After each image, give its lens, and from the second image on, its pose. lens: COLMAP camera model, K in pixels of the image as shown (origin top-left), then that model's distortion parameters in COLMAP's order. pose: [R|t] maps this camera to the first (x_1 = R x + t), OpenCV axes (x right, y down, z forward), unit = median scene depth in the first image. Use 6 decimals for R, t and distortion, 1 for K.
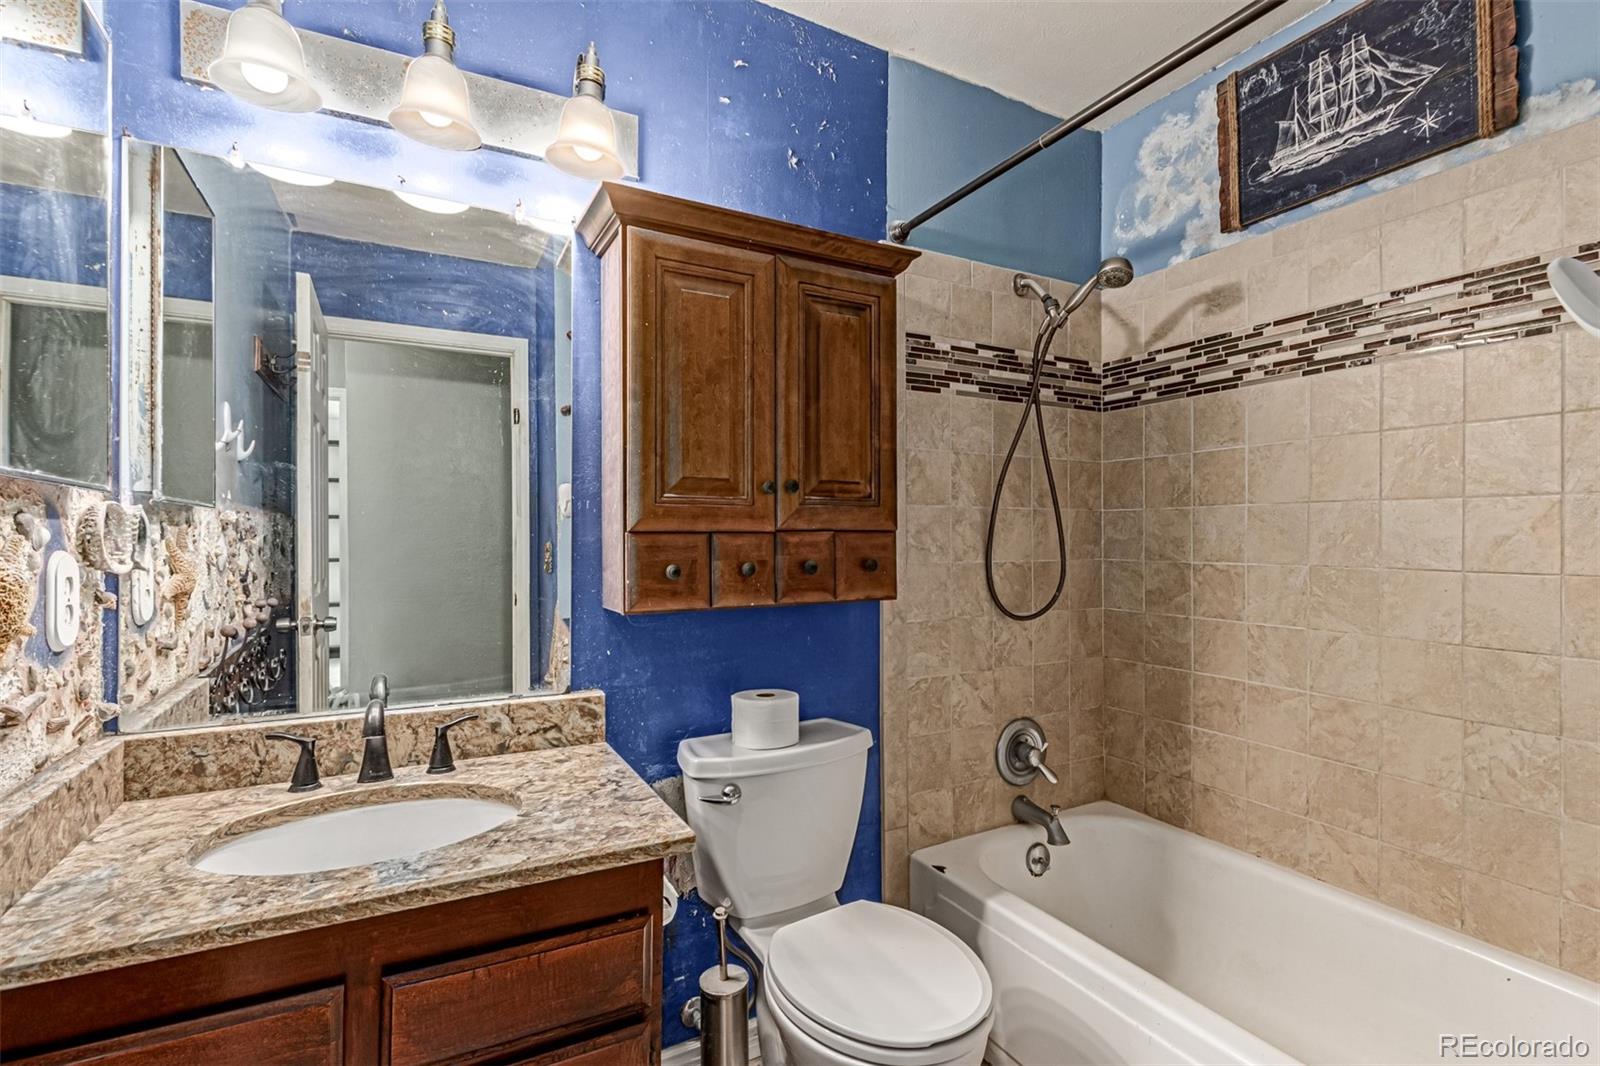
lens RADIAL K [[767.8, 0, 802.1], [0, 767.8, 534.7], [0, 0, 1]] dist [0.009124, -0.002906]
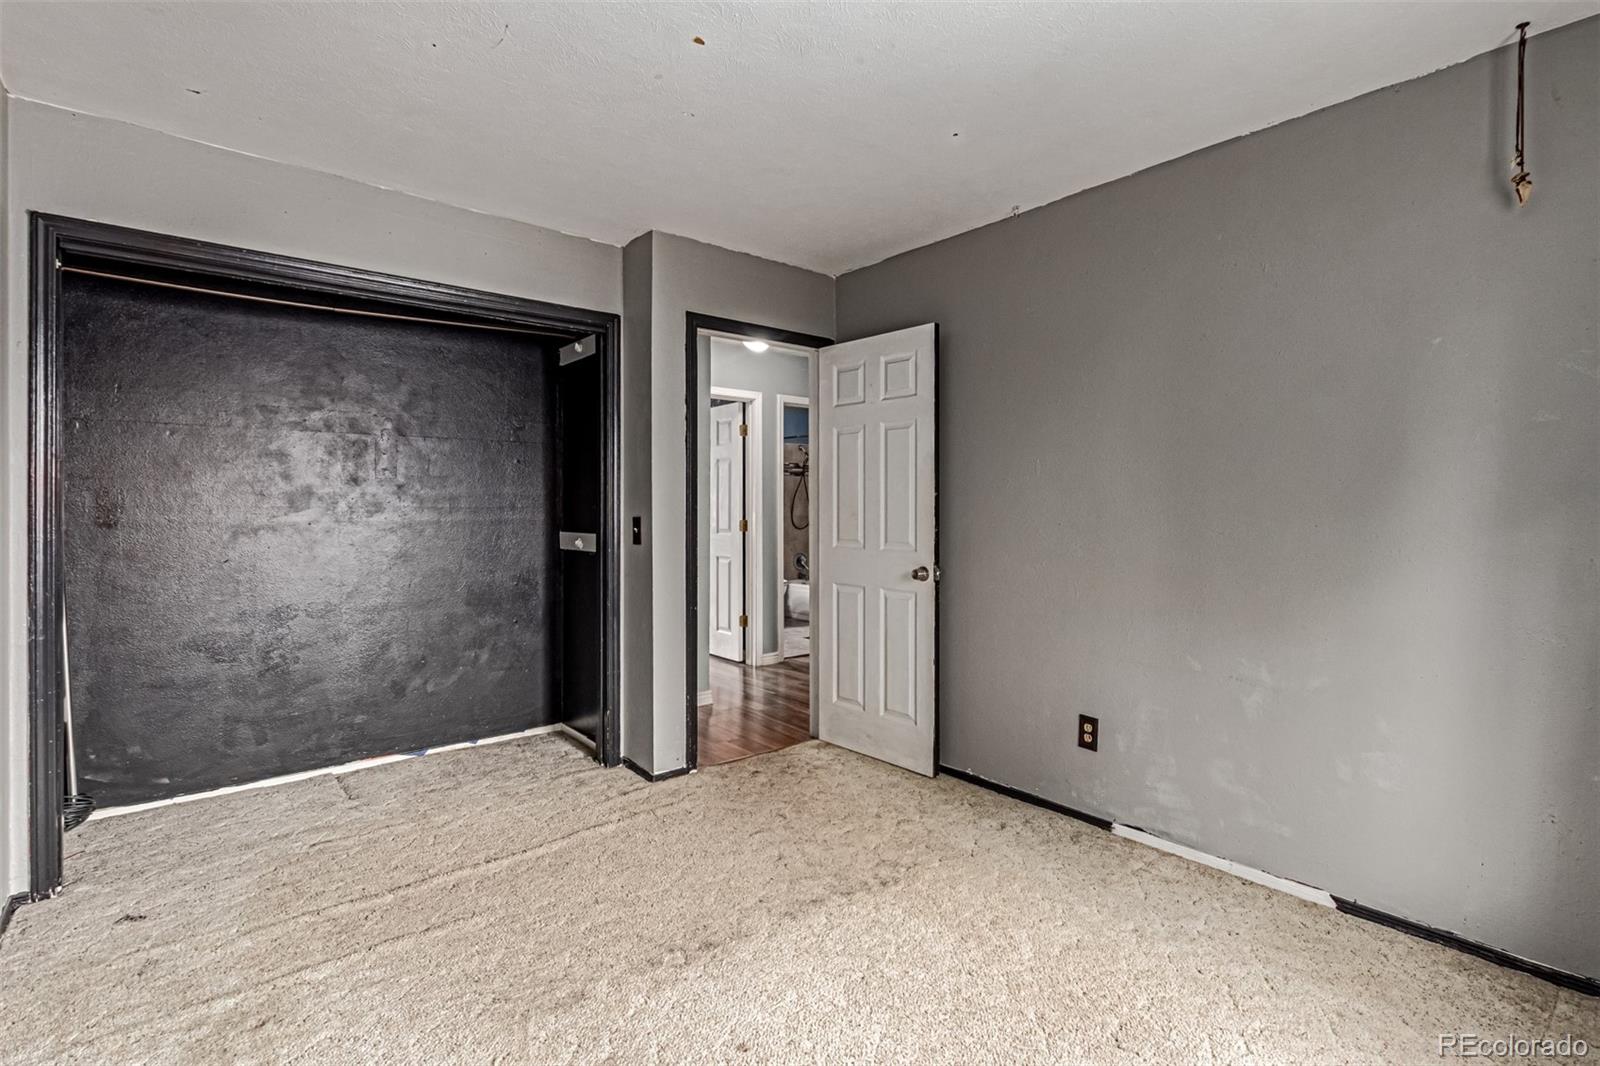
lens RADIAL K [[767.8, 0, 800.1], [0, 767.8, 524.5], [0, 0, 1]] dist [0.009124, -0.002906]
pose [[0.976896, 0.001388, 0.213709, -0.587044], [-0.004256, 0.999907, 0.012962, 0.032032], [-0.213671, -0.013572, 0.976811, -2.992233]]
